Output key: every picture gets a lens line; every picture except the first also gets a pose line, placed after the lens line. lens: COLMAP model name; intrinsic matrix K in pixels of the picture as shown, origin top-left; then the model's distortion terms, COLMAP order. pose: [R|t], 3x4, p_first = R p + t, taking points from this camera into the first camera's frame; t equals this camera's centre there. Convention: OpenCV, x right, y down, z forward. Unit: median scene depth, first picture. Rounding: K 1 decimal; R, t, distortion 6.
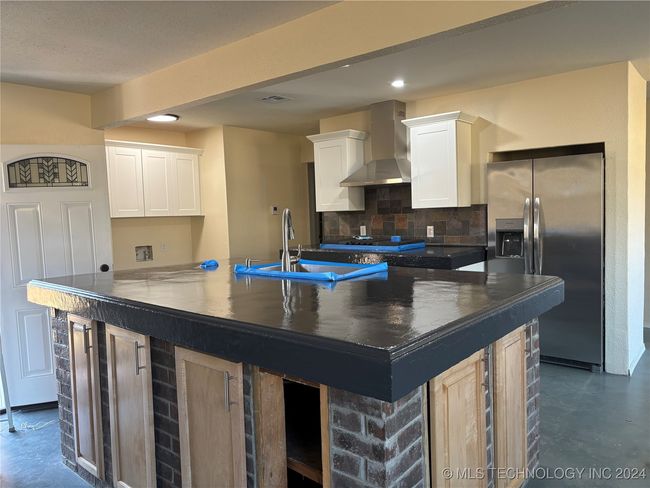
lens RADIAL K [[482.4, 0, 325.5], [0, 482.4, 244.3], [0, 0, 1]] dist [0.044078, -0.059203]
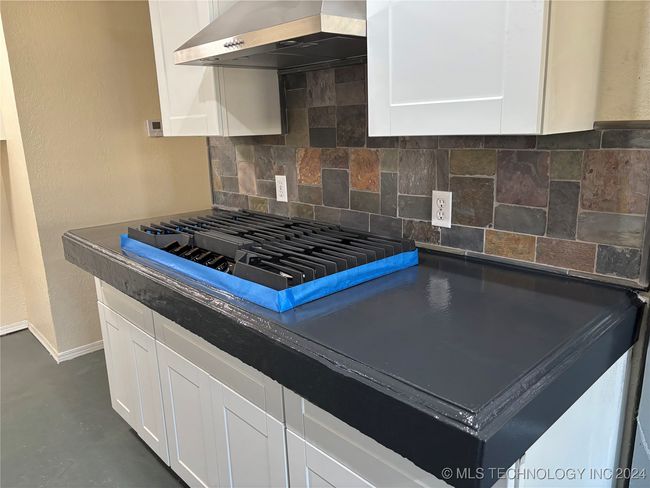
lens RADIAL K [[482.4, 0, 325.5], [0, 482.4, 244.3], [0, 0, 1]] dist [0.044078, -0.059203]
pose [[0.989340, 0.046551, -0.137982, 0.177430], [-0.021886, 0.984299, 0.175145, -0.054792], [0.143969, -0.170258, 0.974826, 0.644564]]
